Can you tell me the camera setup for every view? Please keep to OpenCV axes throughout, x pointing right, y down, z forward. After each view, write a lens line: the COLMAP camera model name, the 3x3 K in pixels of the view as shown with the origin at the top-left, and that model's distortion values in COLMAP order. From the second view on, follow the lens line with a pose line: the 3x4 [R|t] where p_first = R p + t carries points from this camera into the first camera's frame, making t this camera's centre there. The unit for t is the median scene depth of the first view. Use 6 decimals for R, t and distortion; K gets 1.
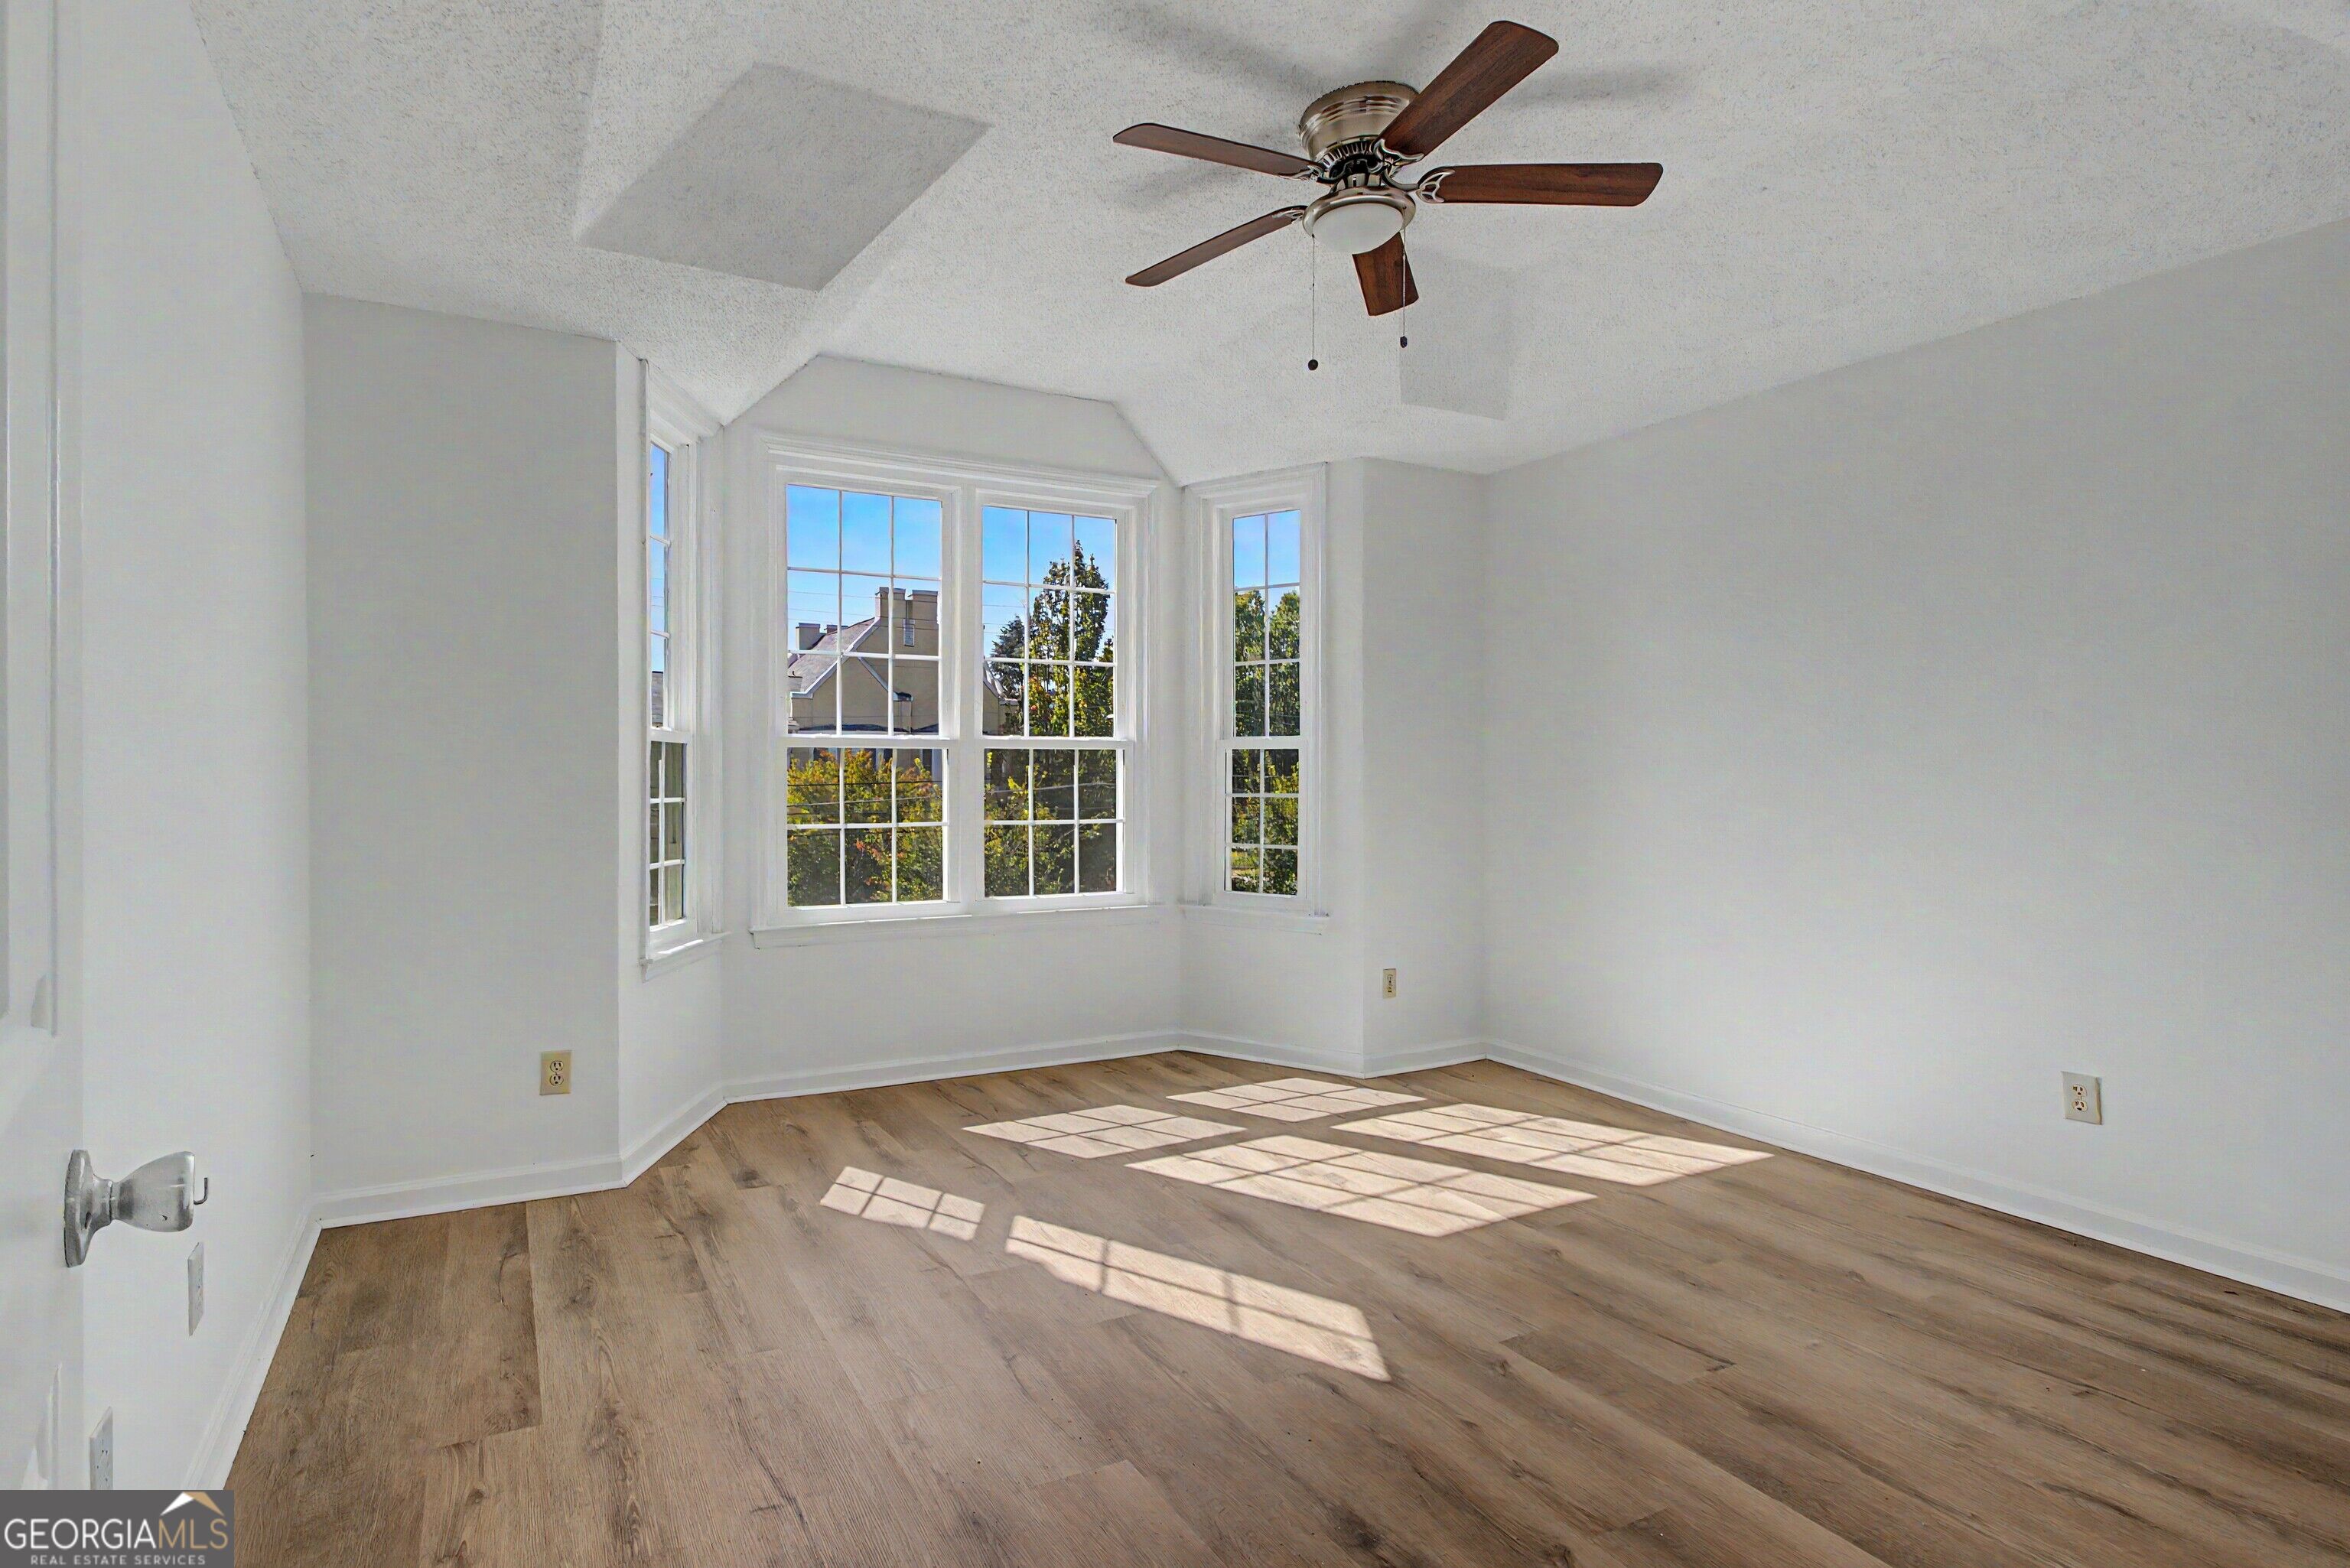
lens RADIAL K [[1076.8, 0, 1164.6], [0, 1076.8, 784.4], [0, 0, 1]] dist [0.000106, 0.001051]
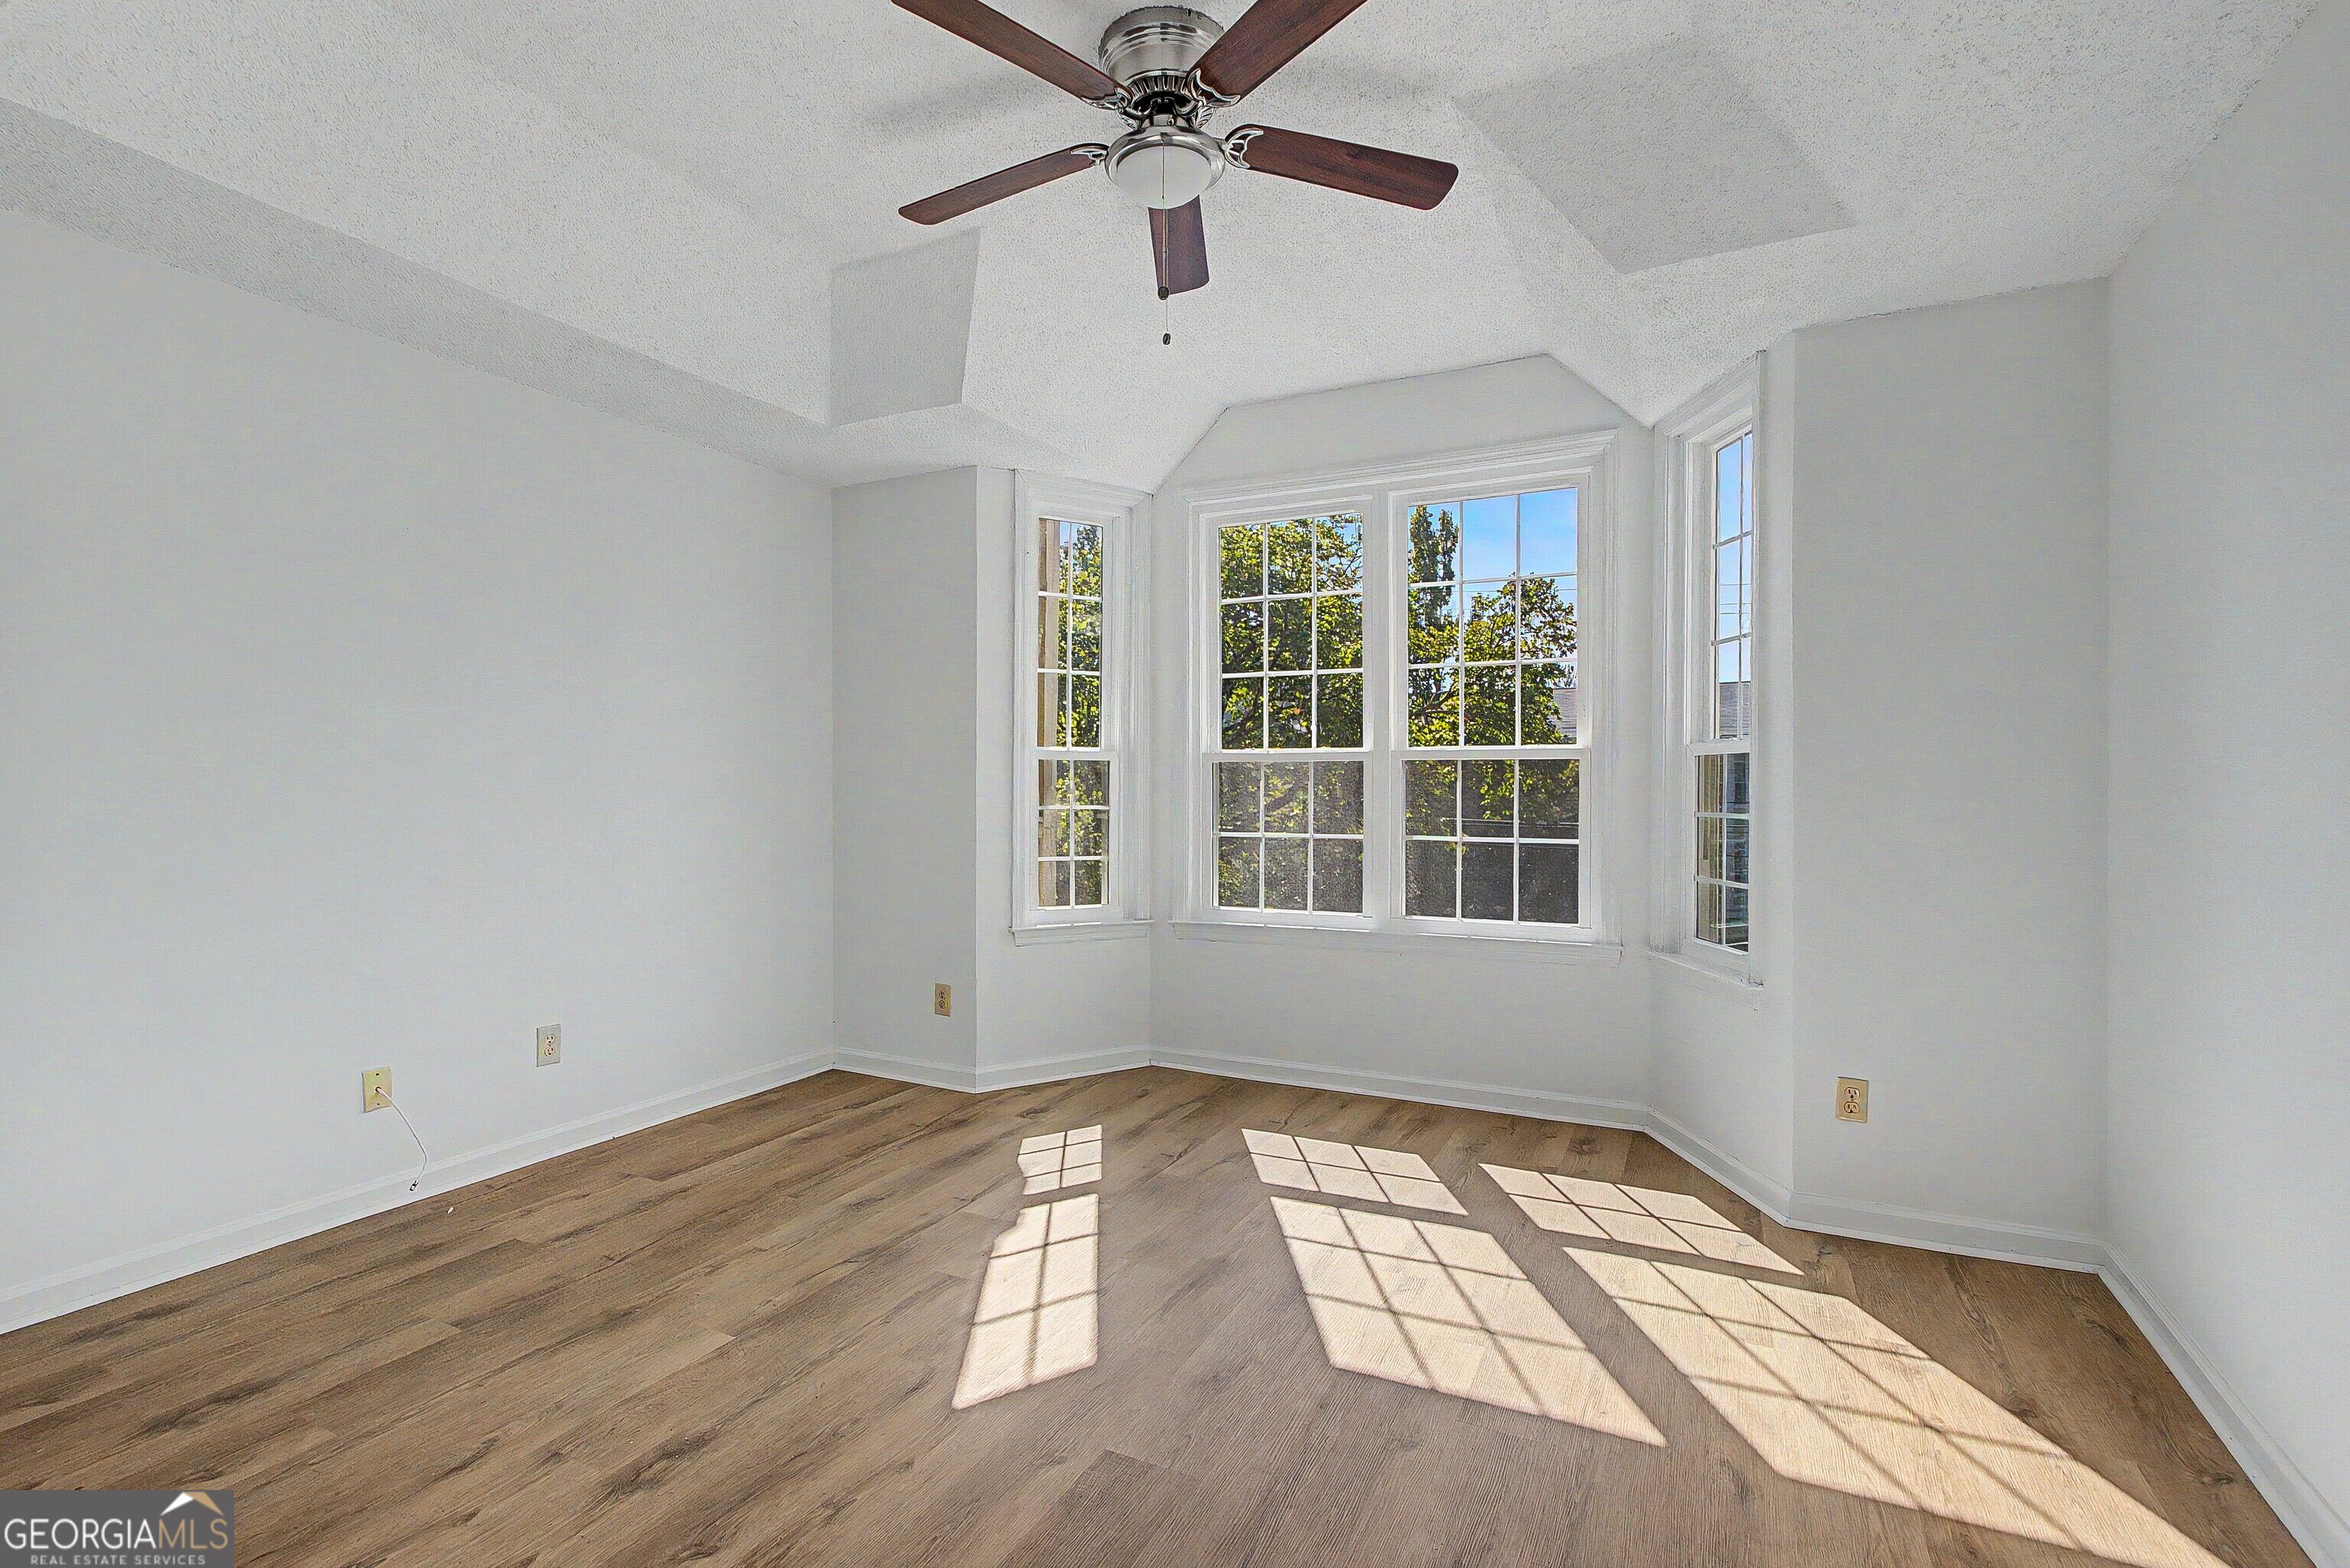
lens RADIAL K [[1098.2, 0, 1153.4], [0, 1098.2, 789.8], [0, 0, 1]] dist [0.003860, 0.000642]
pose [[0.599637, 0.002158, -0.800269, 0.600215], [-0.008578, 0.999956, -0.003732, -0.001073], [0.800226, 0.009103, 0.599629, 0.294444]]
